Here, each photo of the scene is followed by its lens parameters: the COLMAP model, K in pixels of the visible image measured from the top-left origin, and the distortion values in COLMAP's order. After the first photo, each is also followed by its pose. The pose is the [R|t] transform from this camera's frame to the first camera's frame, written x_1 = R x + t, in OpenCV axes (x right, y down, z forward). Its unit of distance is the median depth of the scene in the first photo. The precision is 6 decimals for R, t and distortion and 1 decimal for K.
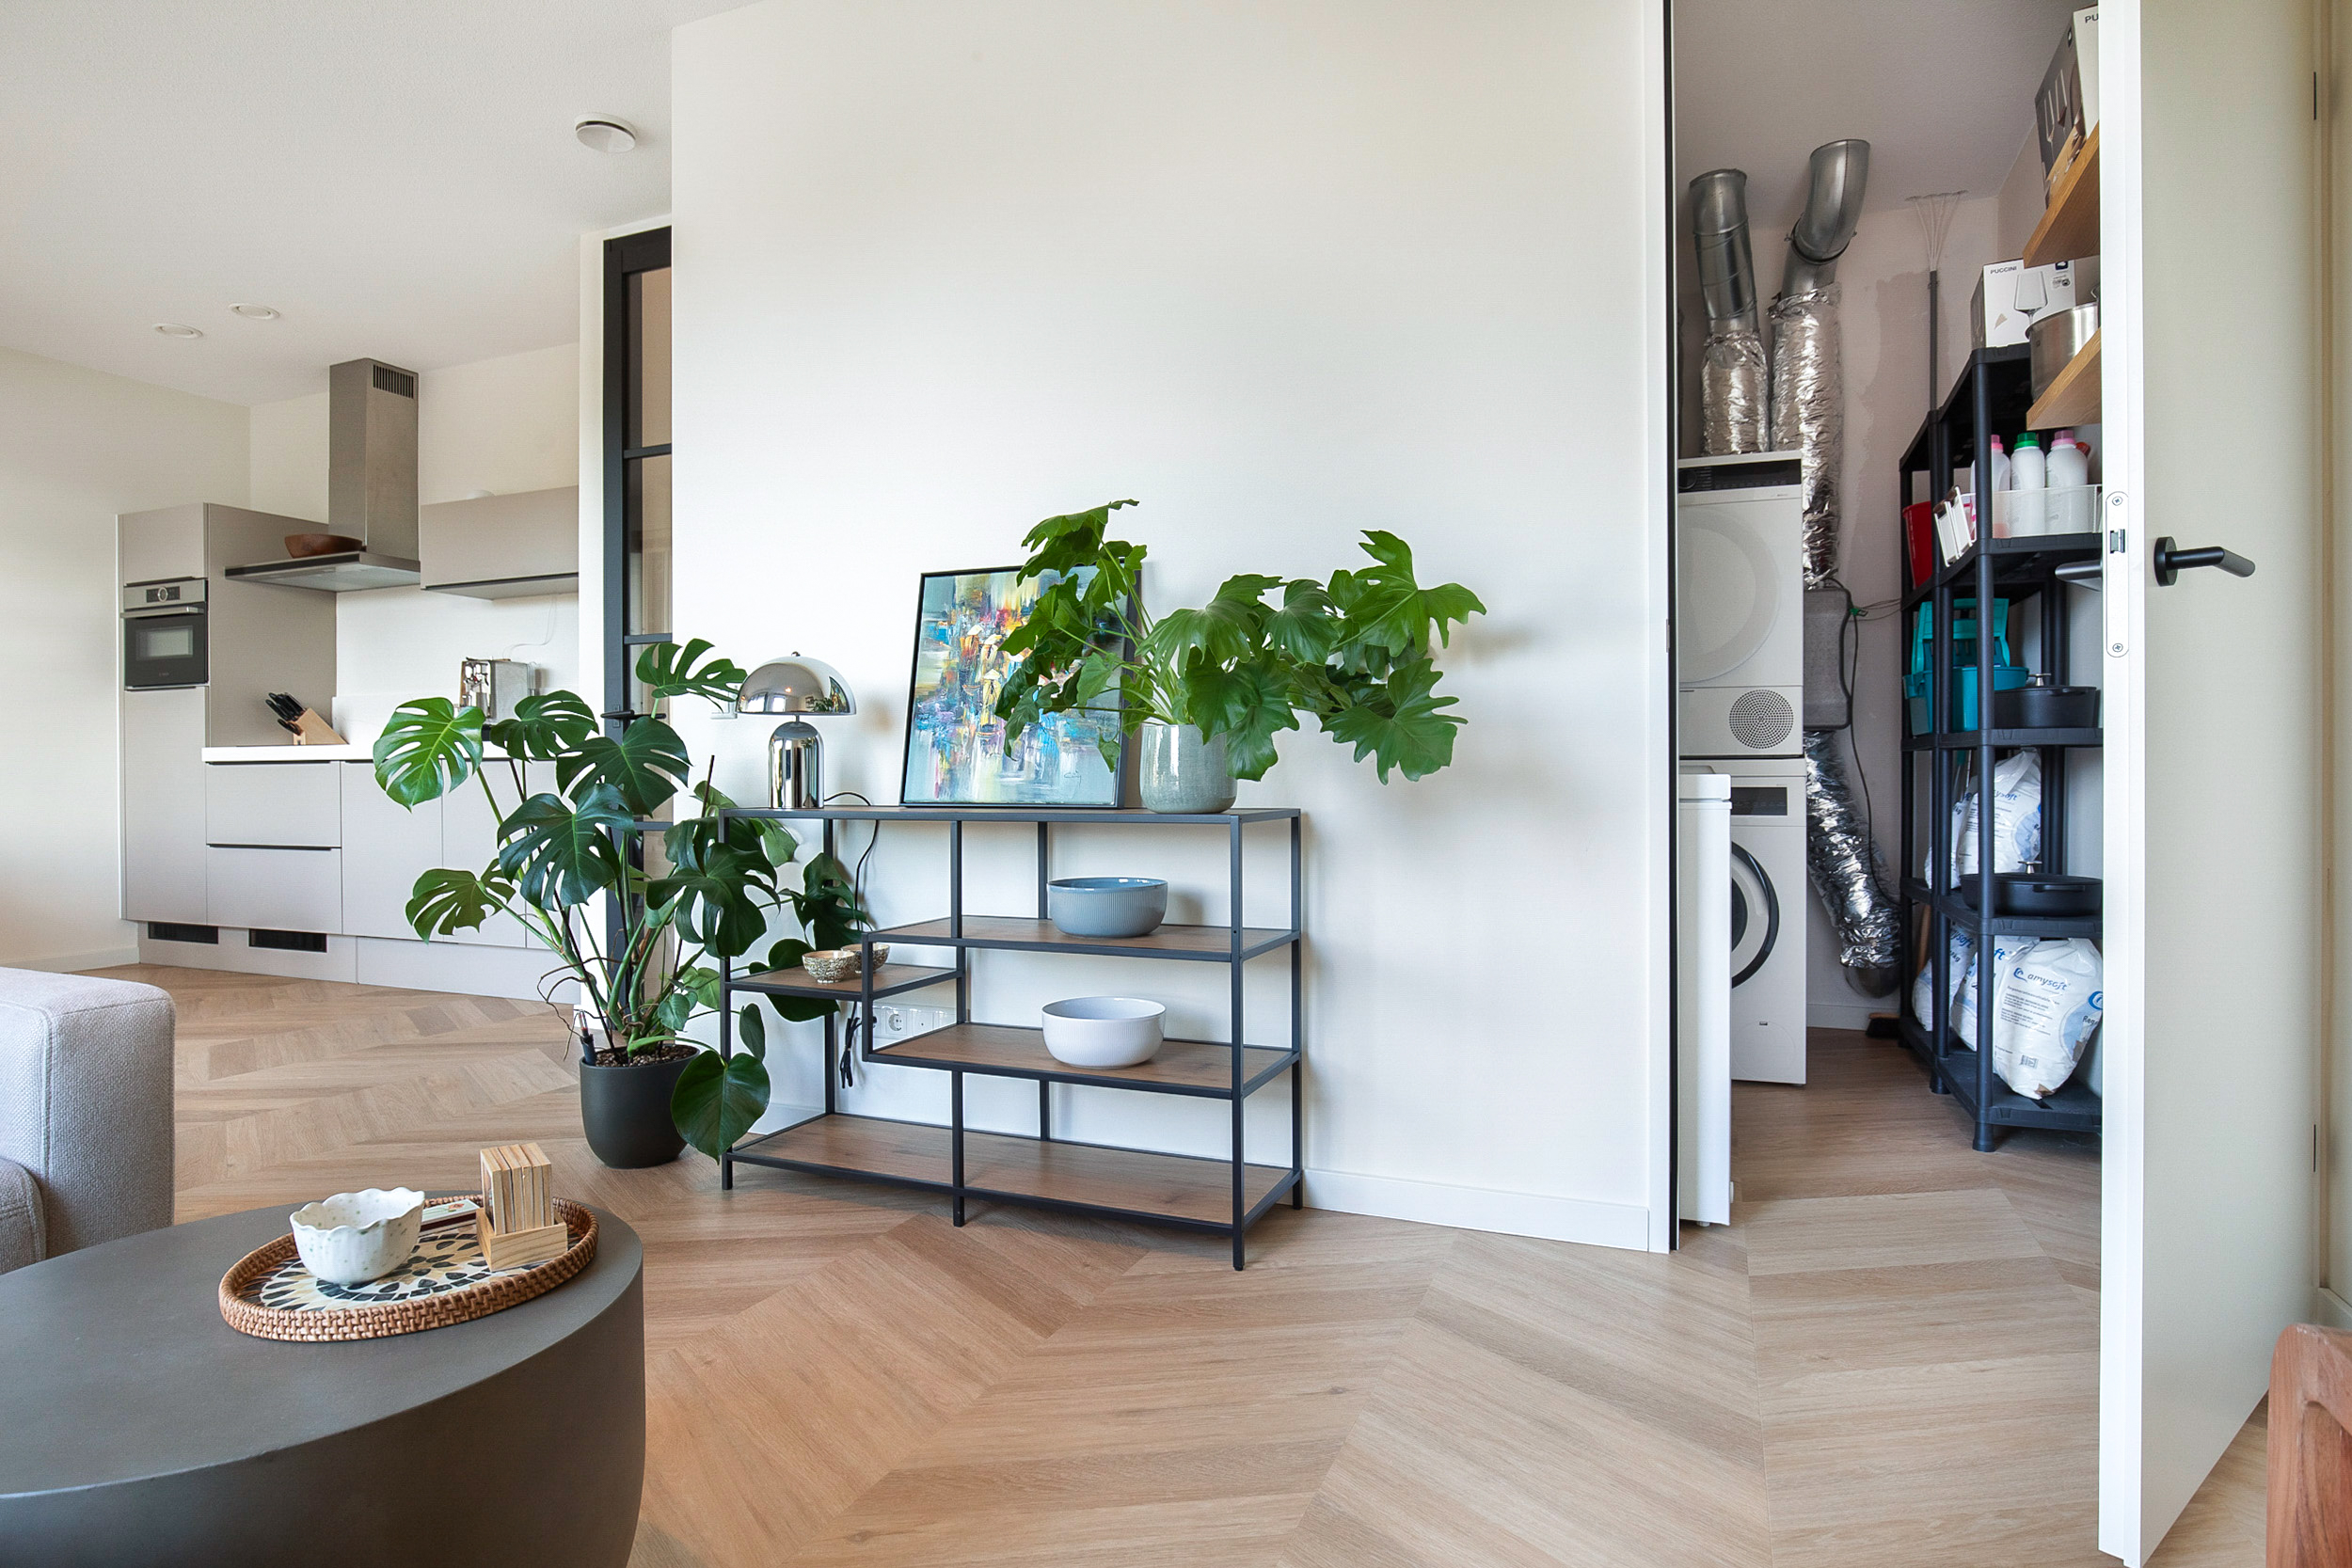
lens RADIAL K [[1286.7, 0, 1176.0], [0, 1286.7, 784.0], [0, 0, 1]] dist [-0.012850, 0.000109]
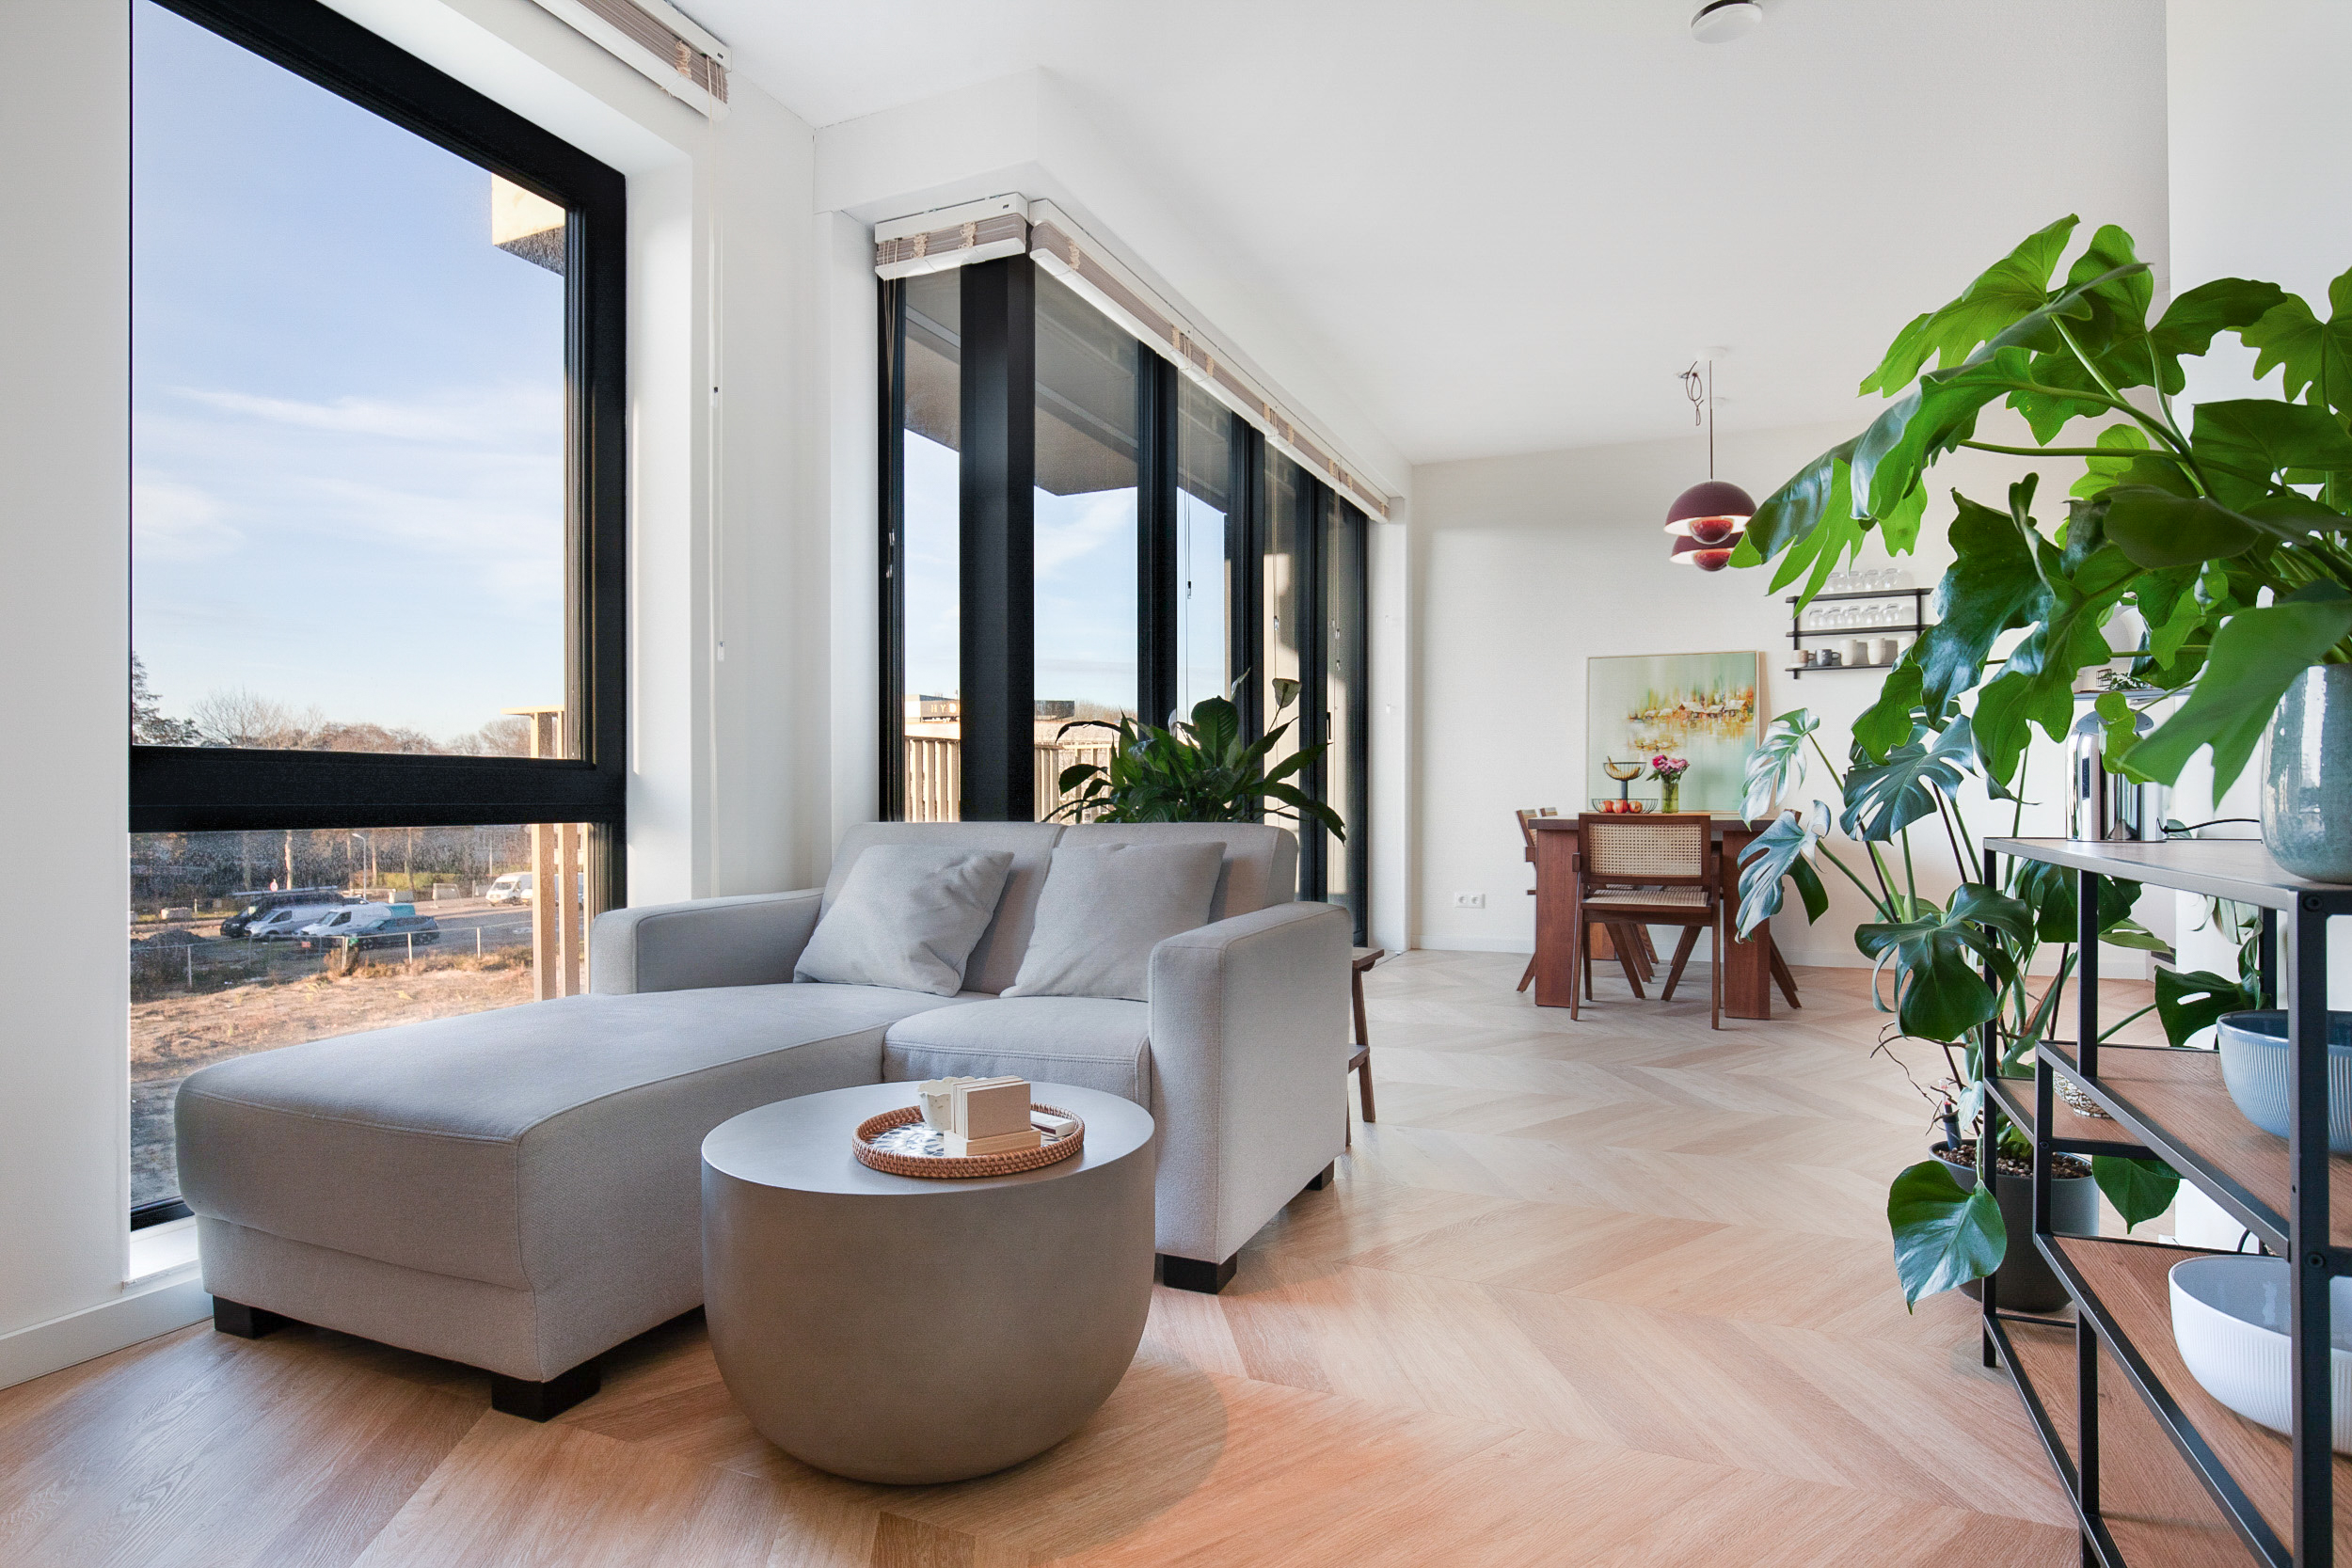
lens RADIAL K [[1273.6, 0, 1178.5], [0, 1273.6, 795.7], [0, 0, 1]] dist [-0.012590, -0.000117]
pose [[-0.000704, 0.003188, -0.999995, 0.172730], [-0.003545, 0.999989, 0.003191, -0.002845], [0.999993, 0.003547, -0.000692, 0.260407]]
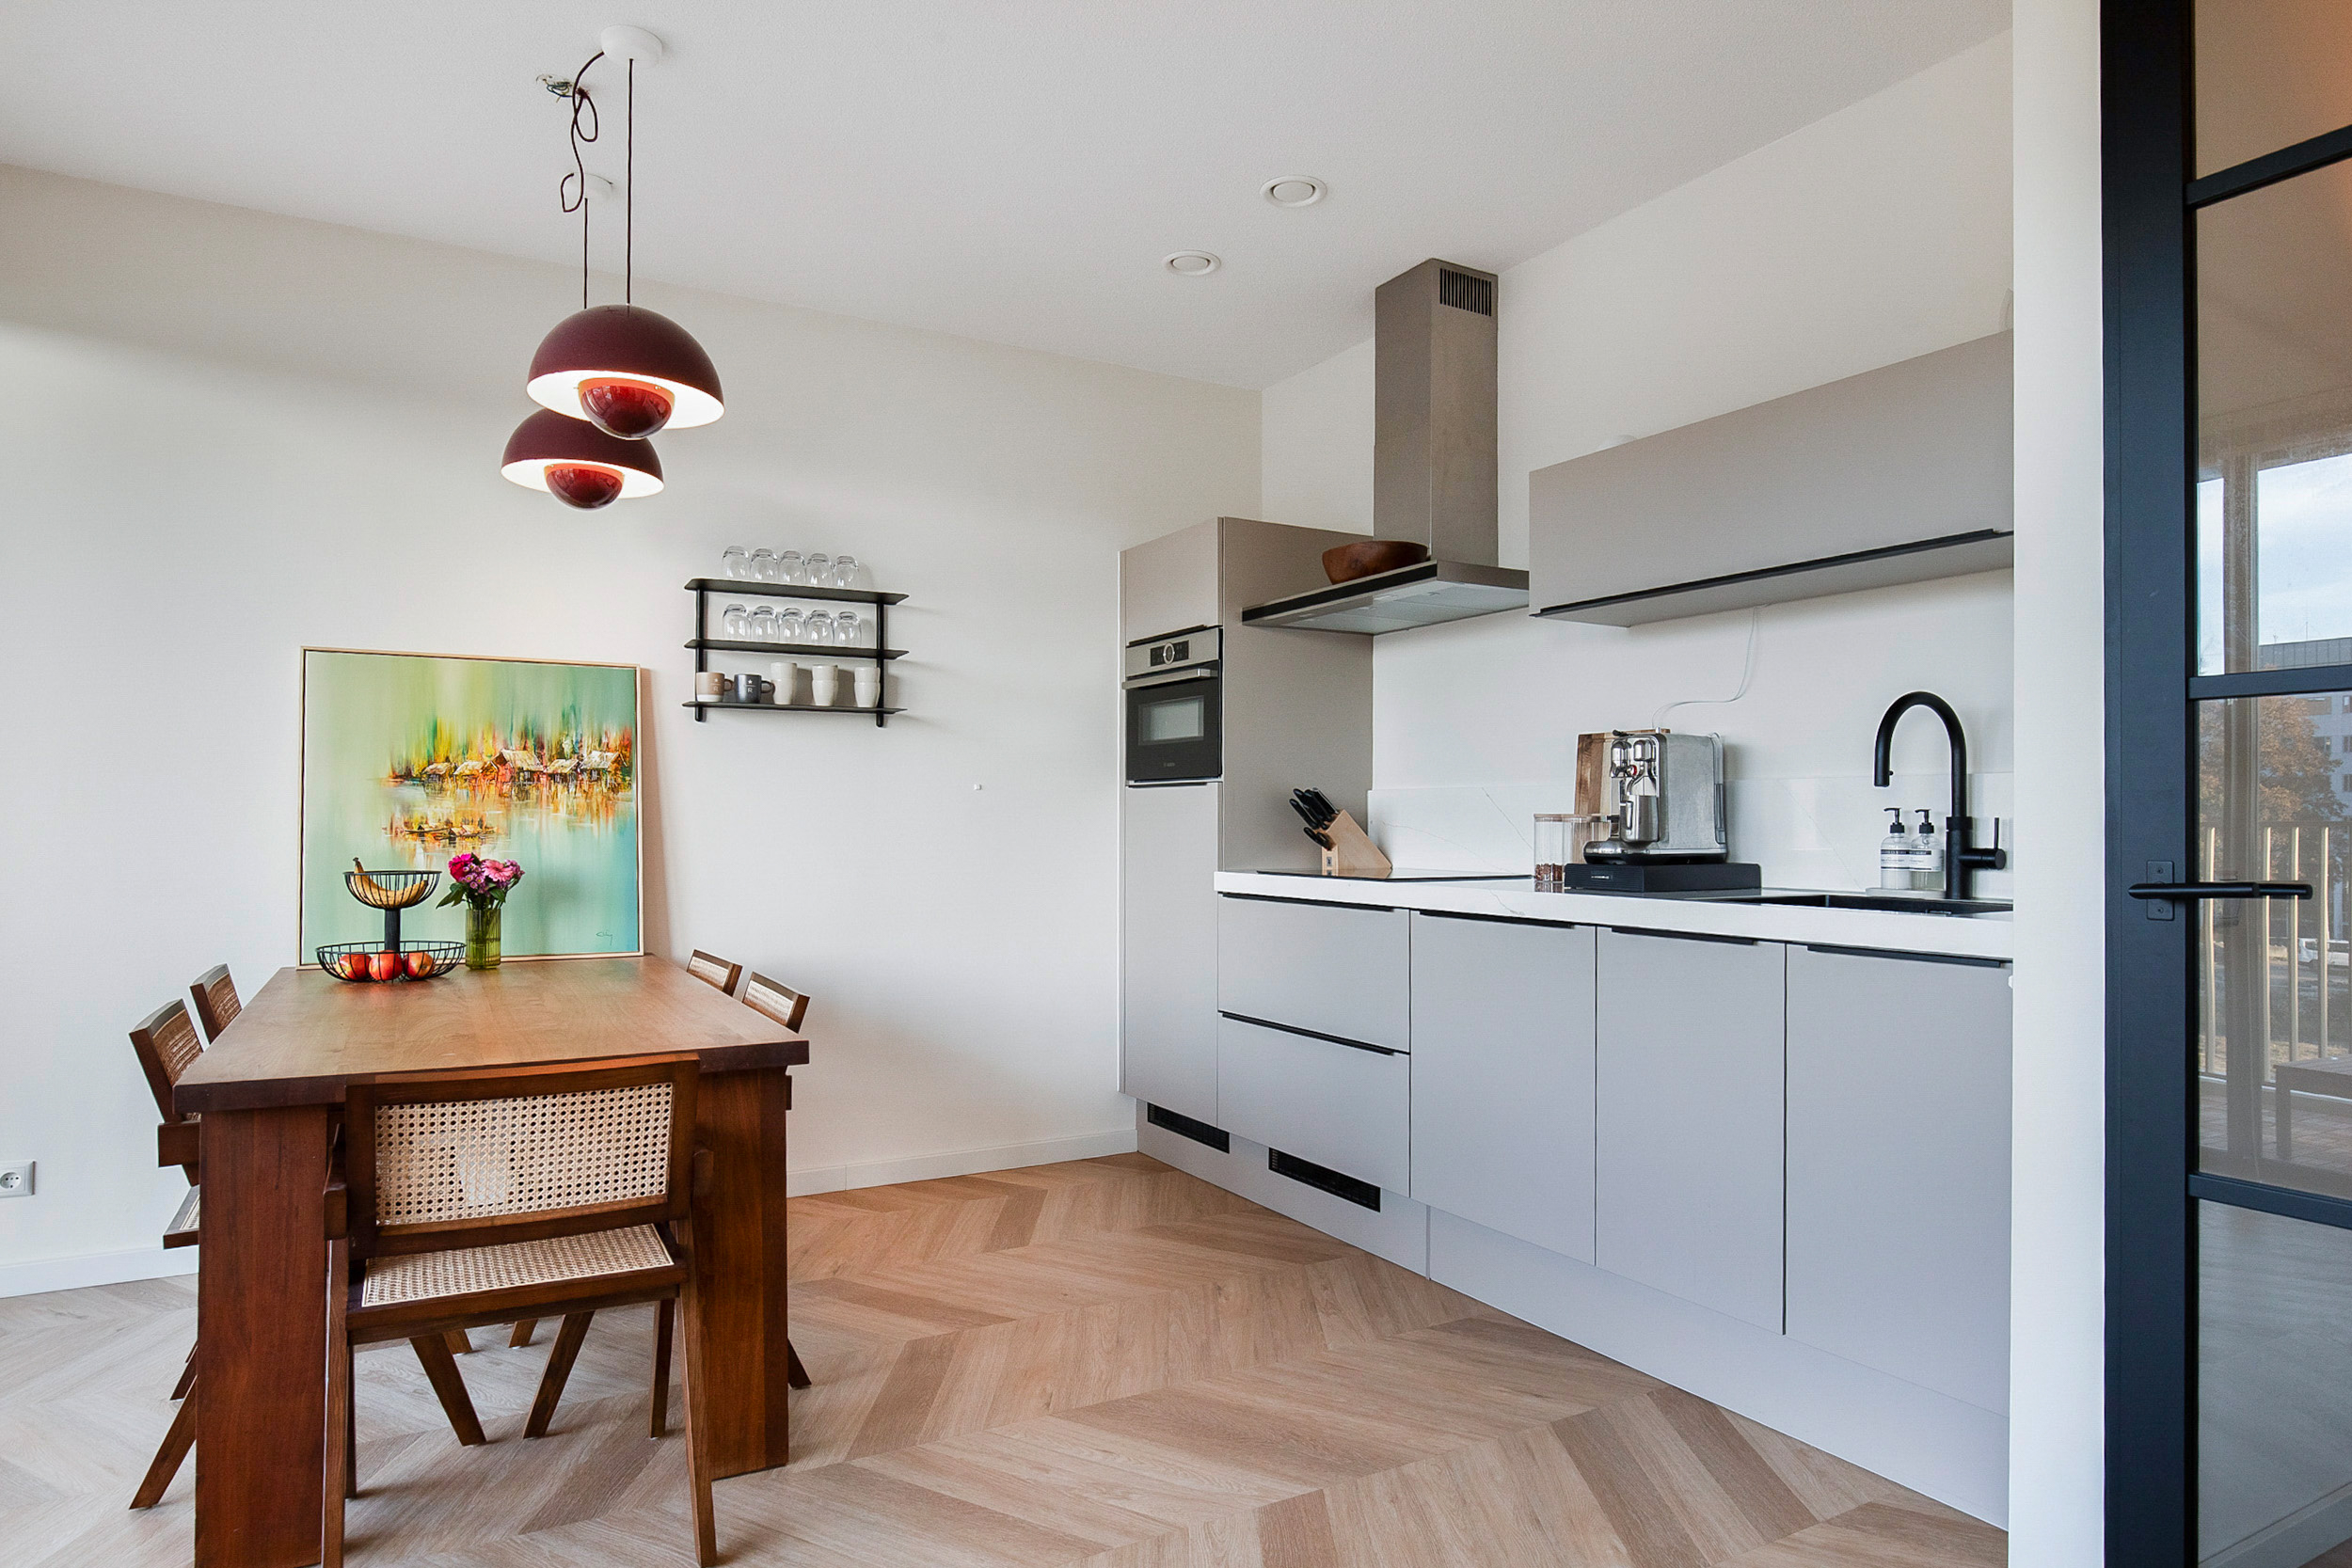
lens RADIAL K [[1372.5, 0, 1166.5], [0, 1372.5, 817.4], [0, 0, 1]] dist [-0.014993, -0.000691]
pose [[0.795443, 0.004109, -0.606014, -0.327685], [-0.008559, 0.999953, -0.004454, -0.053221], [0.605967, 0.008730, 0.795442, 0.386871]]
